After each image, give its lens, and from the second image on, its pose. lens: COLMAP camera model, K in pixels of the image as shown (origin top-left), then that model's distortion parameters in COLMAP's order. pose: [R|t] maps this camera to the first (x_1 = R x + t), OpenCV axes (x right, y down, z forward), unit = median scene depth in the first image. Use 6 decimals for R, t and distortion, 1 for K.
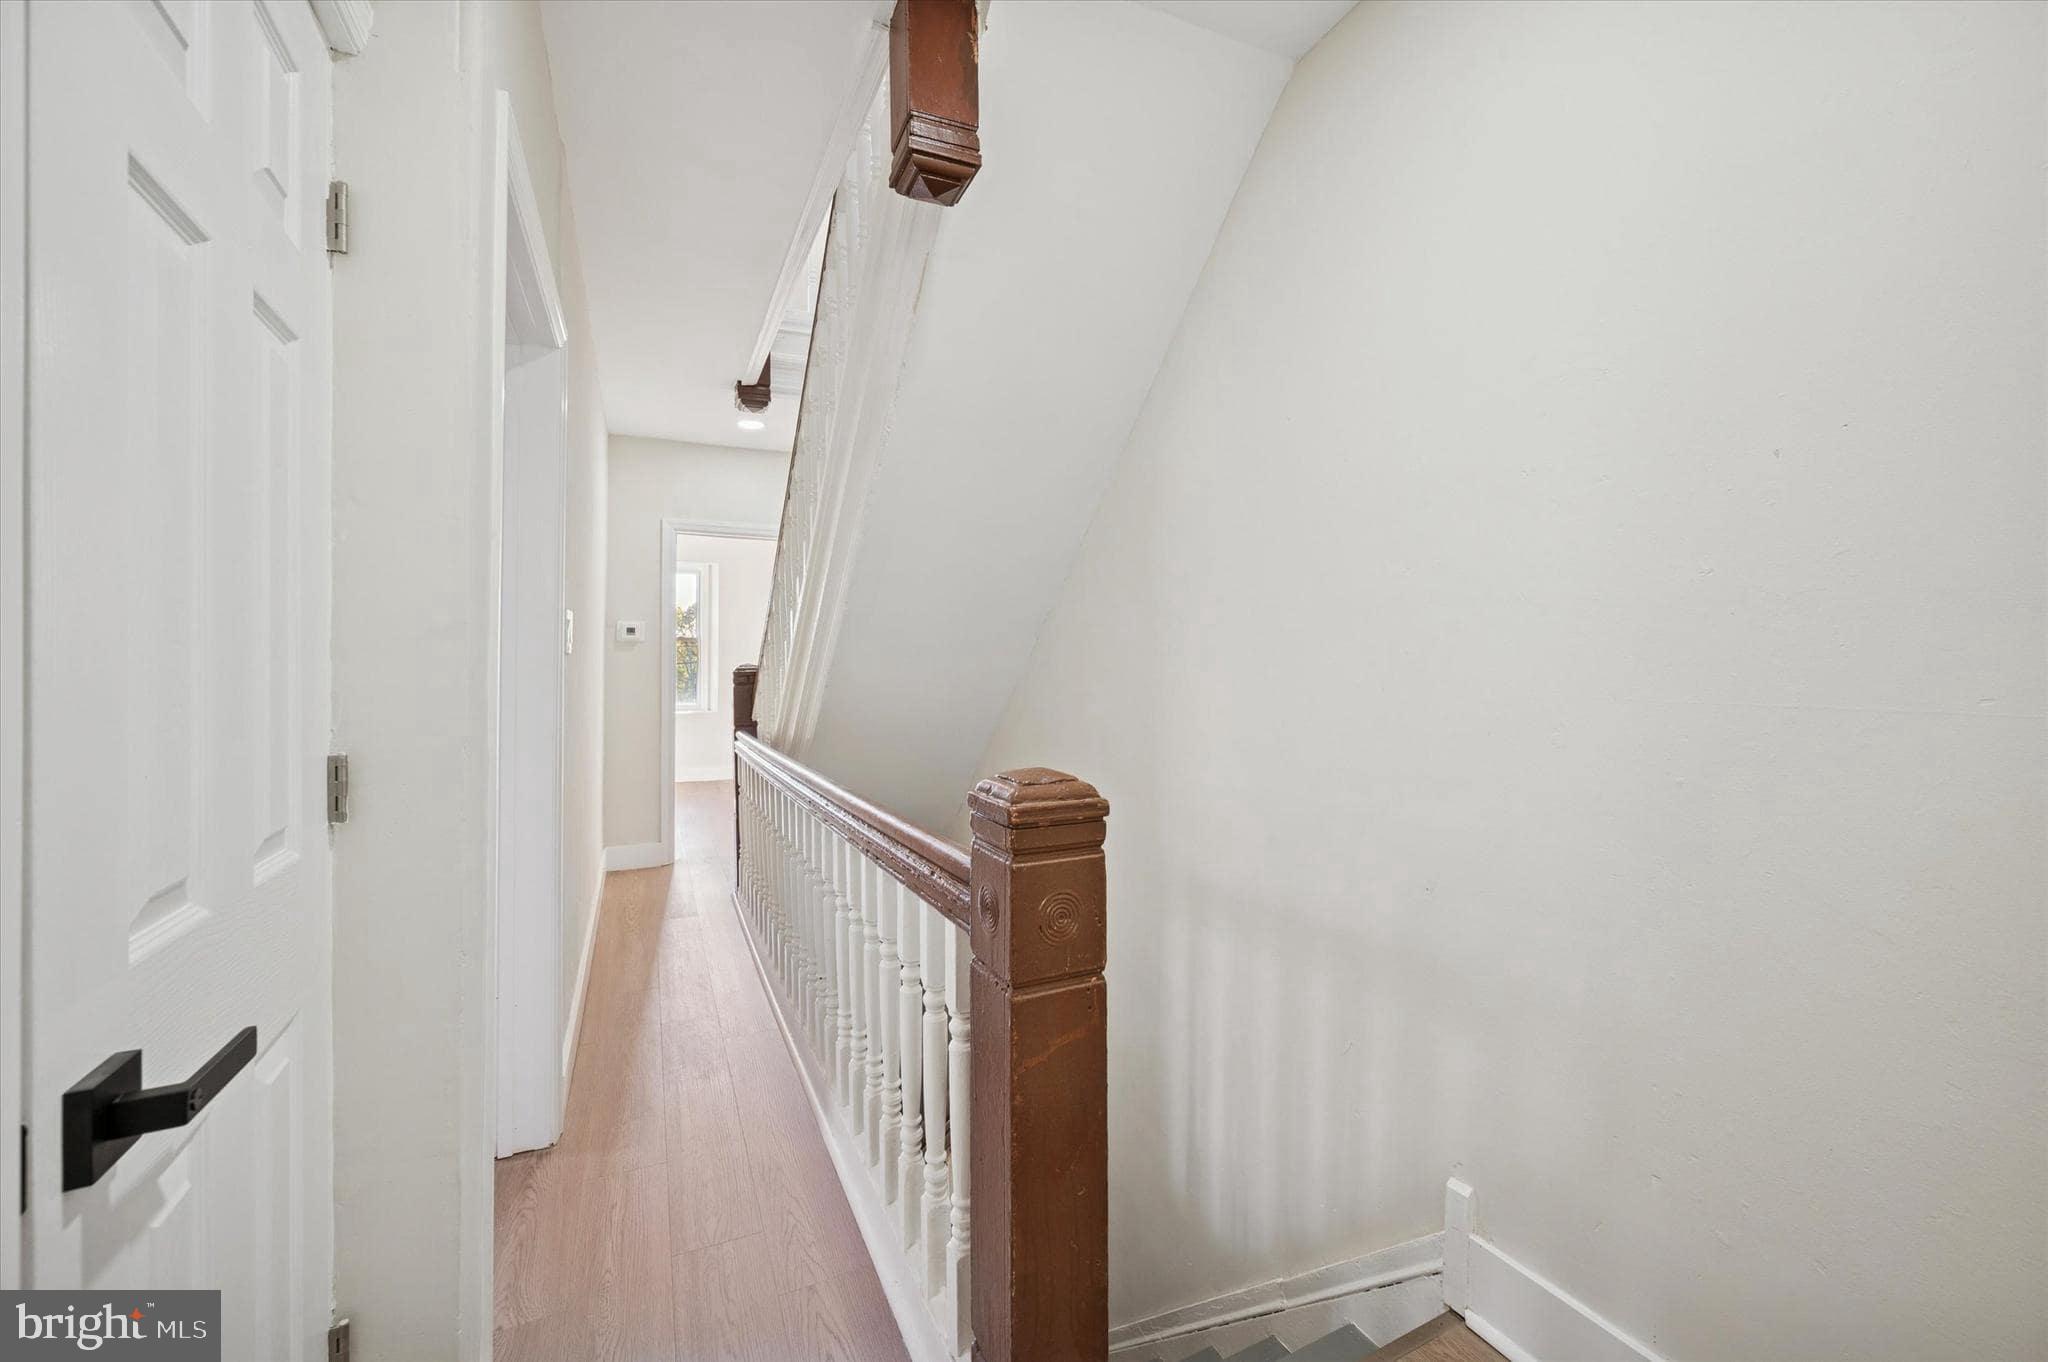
lens RADIAL K [[819.5, 0, 1034.4], [0, 819.5, 672.1], [0, 0, 1]] dist [-0.001568, -0.000430]
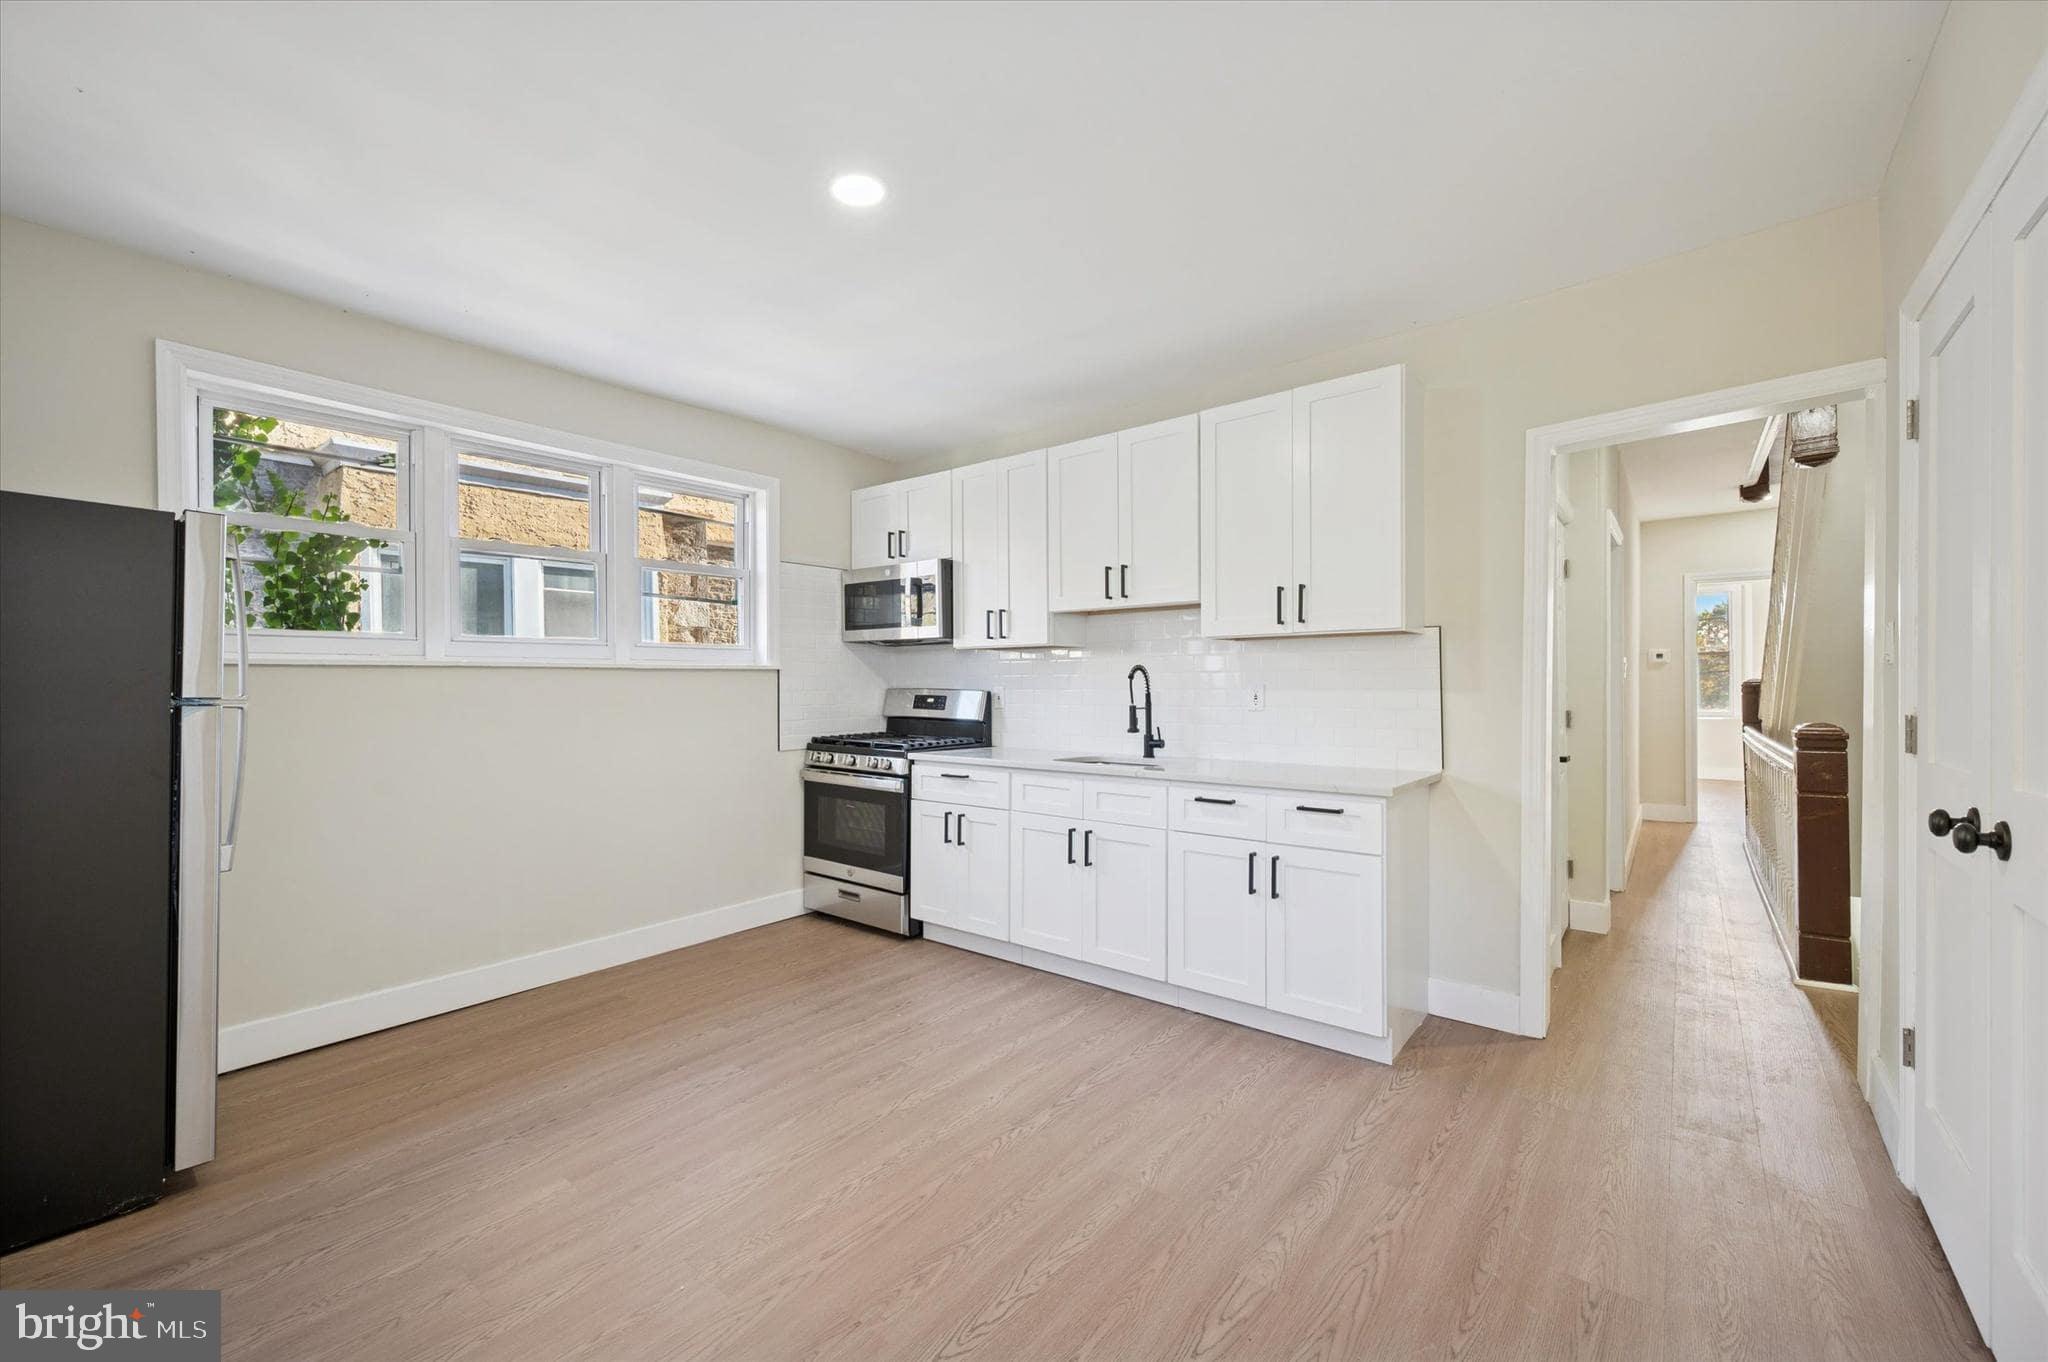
lens RADIAL K [[788.0, 0, 1031.4], [0, 788.0, 685.2], [0, 0, 1]] dist [-0.010110, -0.000281]
pose [[0.420149, -0.005552, -0.907438, 0.347563], [0.008964, 0.999958, -0.001968, -0.007252], [0.907411, -0.007308, 0.420181, -0.692459]]
